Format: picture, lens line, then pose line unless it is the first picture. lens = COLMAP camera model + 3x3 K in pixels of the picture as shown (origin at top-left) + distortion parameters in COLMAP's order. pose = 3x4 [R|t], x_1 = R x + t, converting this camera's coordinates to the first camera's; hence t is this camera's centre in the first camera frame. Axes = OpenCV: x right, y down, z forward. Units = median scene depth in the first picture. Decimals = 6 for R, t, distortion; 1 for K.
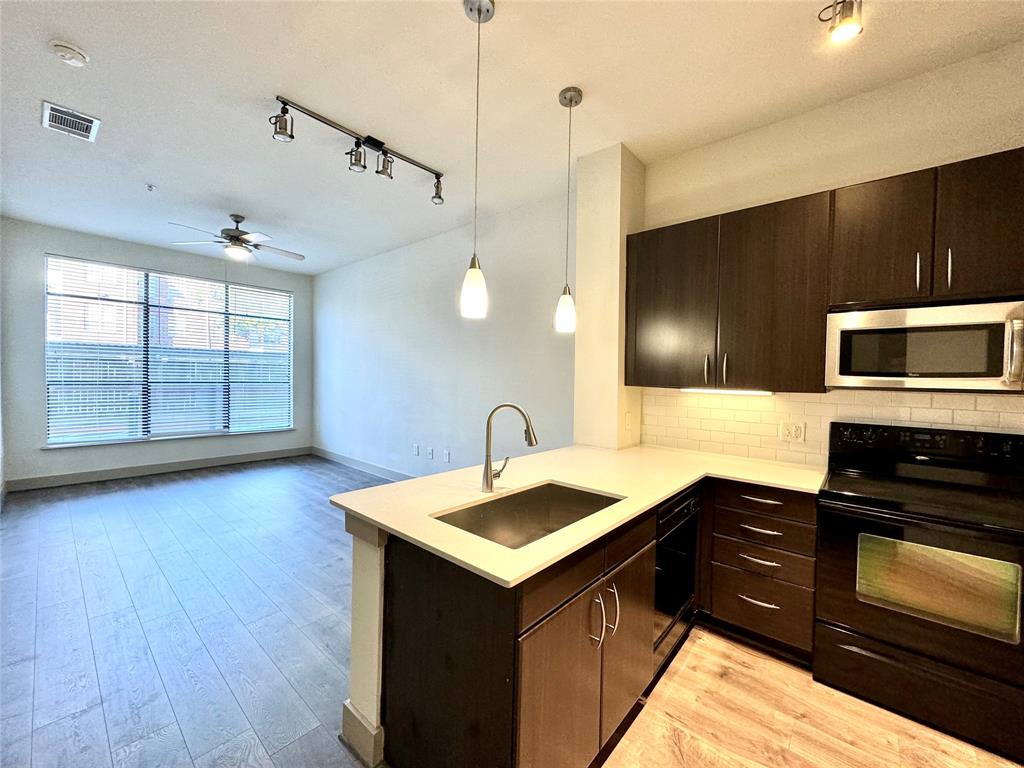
lens RADIAL K [[407.4, 0, 512.0], [0, 407.4, 384.0], [0, 0, 1]] dist [-0.002362, -0.000111]
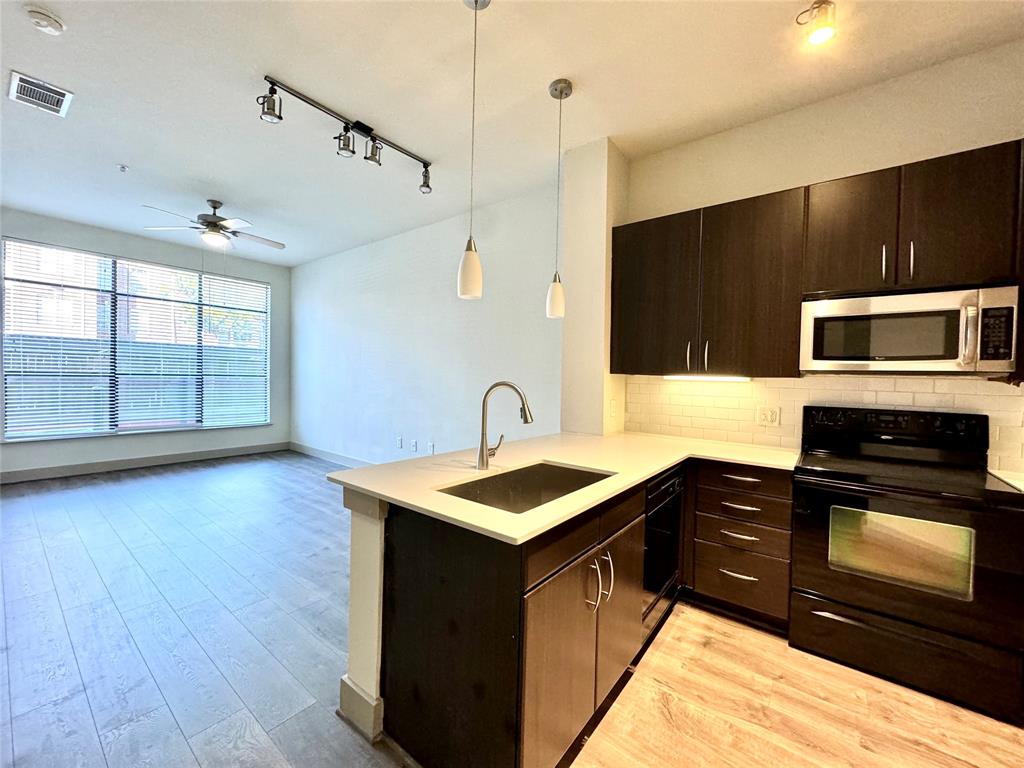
lens RADIAL K [[407.4, 0, 512.0], [0, 407.4, 384.0], [0, 0, 1]] dist [-0.002362, -0.000111]
pose [[0.998520, 0.002715, 0.054326, -0.038510], [-0.002753, 0.999996, 0.000625, 0.043771], [-0.054324, -0.000774, 0.998523, -0.019647]]
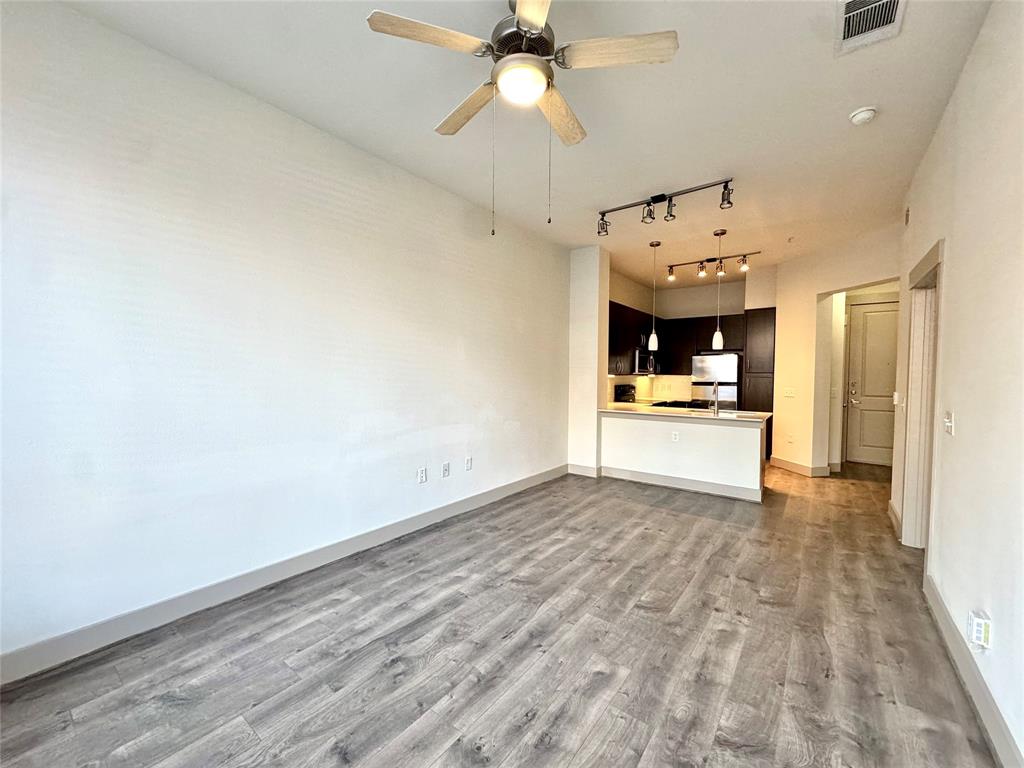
lens RADIAL K [[407.4, 0, 512.0], [0, 407.4, 384.0], [0, 0, 1]] dist [-0.002362, -0.000111]
pose [[-0.062842, -0.047324, 0.996901, -2.387852], [0.009598, 0.998800, 0.048019, -0.071320], [-0.997977, 0.012586, -0.062313, 2.245746]]
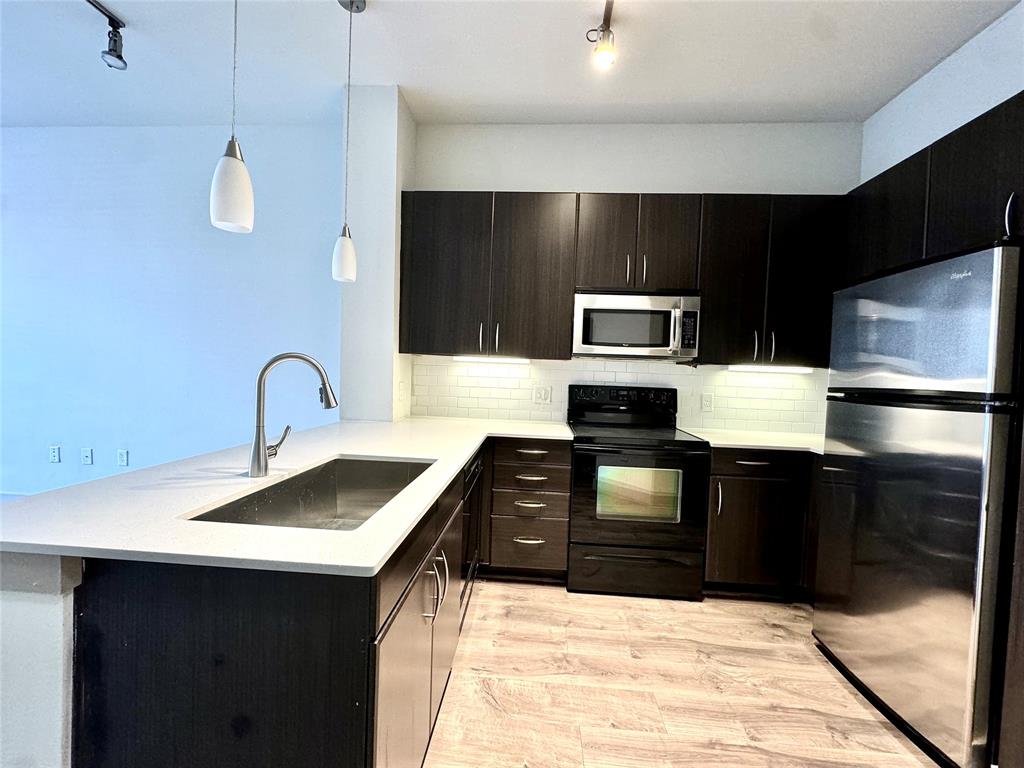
lens RADIAL K [[407.4, 0, 512.0], [0, 407.4, 384.0], [0, 0, 1]] dist [-0.002362, -0.000111]
pose [[0.795725, -0.009722, 0.605580, -0.122088], [-0.009254, 0.999559, 0.028207, 0.067062], [-0.605587, -0.028049, 0.795284, 0.139633]]
